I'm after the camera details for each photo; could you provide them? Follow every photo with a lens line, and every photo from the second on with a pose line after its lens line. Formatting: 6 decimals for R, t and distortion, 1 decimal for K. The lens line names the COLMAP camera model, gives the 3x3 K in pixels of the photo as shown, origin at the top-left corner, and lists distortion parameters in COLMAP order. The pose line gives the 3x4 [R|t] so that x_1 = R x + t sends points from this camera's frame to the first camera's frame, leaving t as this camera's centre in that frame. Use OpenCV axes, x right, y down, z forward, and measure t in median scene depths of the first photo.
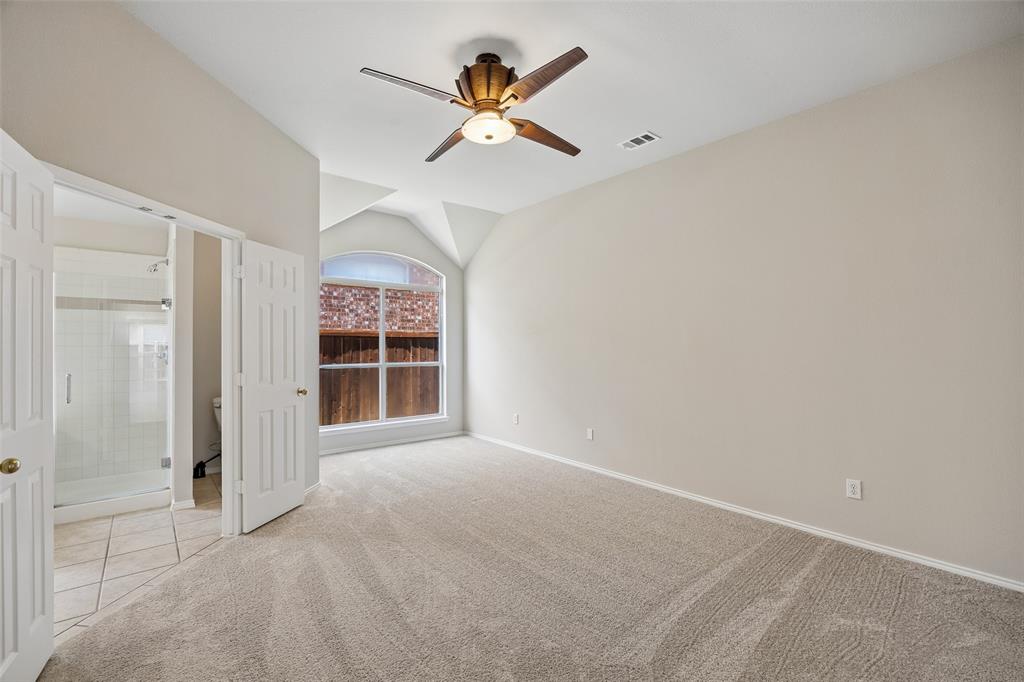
lens RADIAL K [[440.6, 0, 489.8], [0, 440.6, 337.3], [0, 0, 1]] dist [-0.009612, 0.000797]
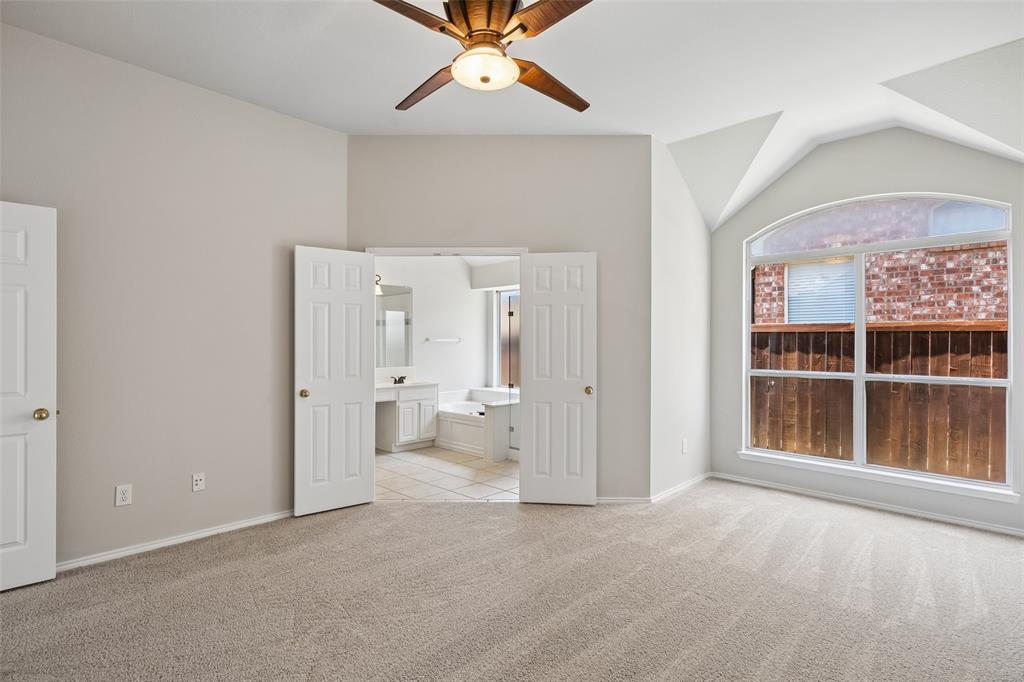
lens RADIAL K [[501.5, 0, 514.1], [0, 501.5, 337.2], [0, 0, 1]] dist [-0.000627, -0.000900]
pose [[0.135490, -0.011896, -0.990707, 0.365979], [0.010655, 0.999888, -0.010549, 0.007880], [0.990721, -0.009126, 0.135602, 0.375472]]
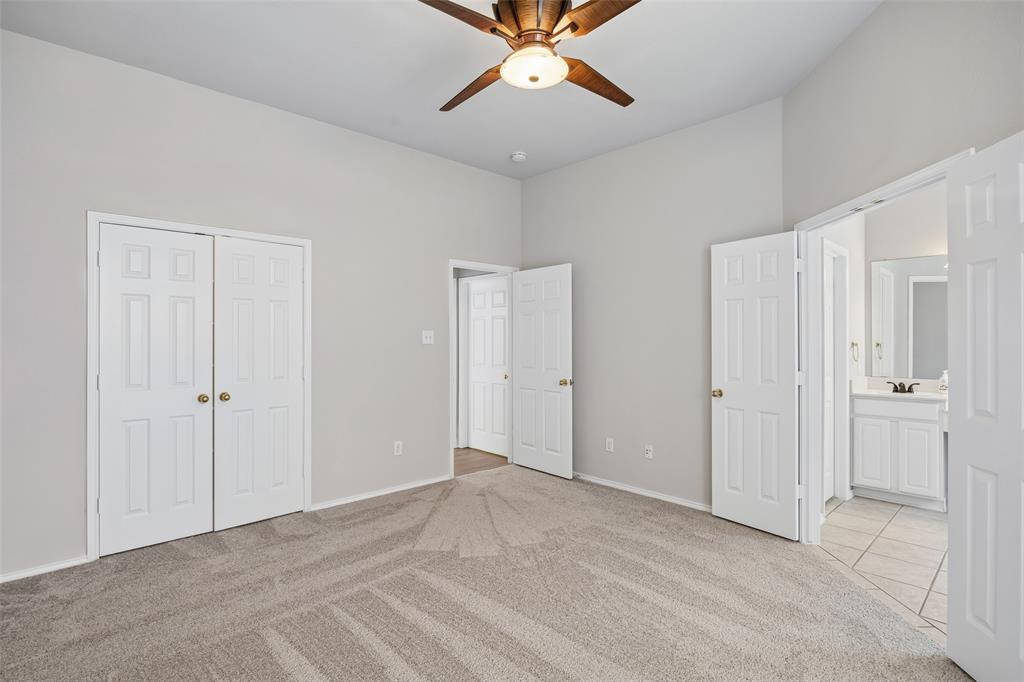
lens RADIAL K [[501.5, 0, 507.5], [0, 501.5, 339.8], [0, 0, 1]] dist [-0.000627, -0.000900]
pose [[-0.996748, -0.004003, -0.080487, 0.027688], [-0.002720, 0.999867, -0.016052, 0.012913], [0.080541, -0.015781, -0.996626, 0.786097]]
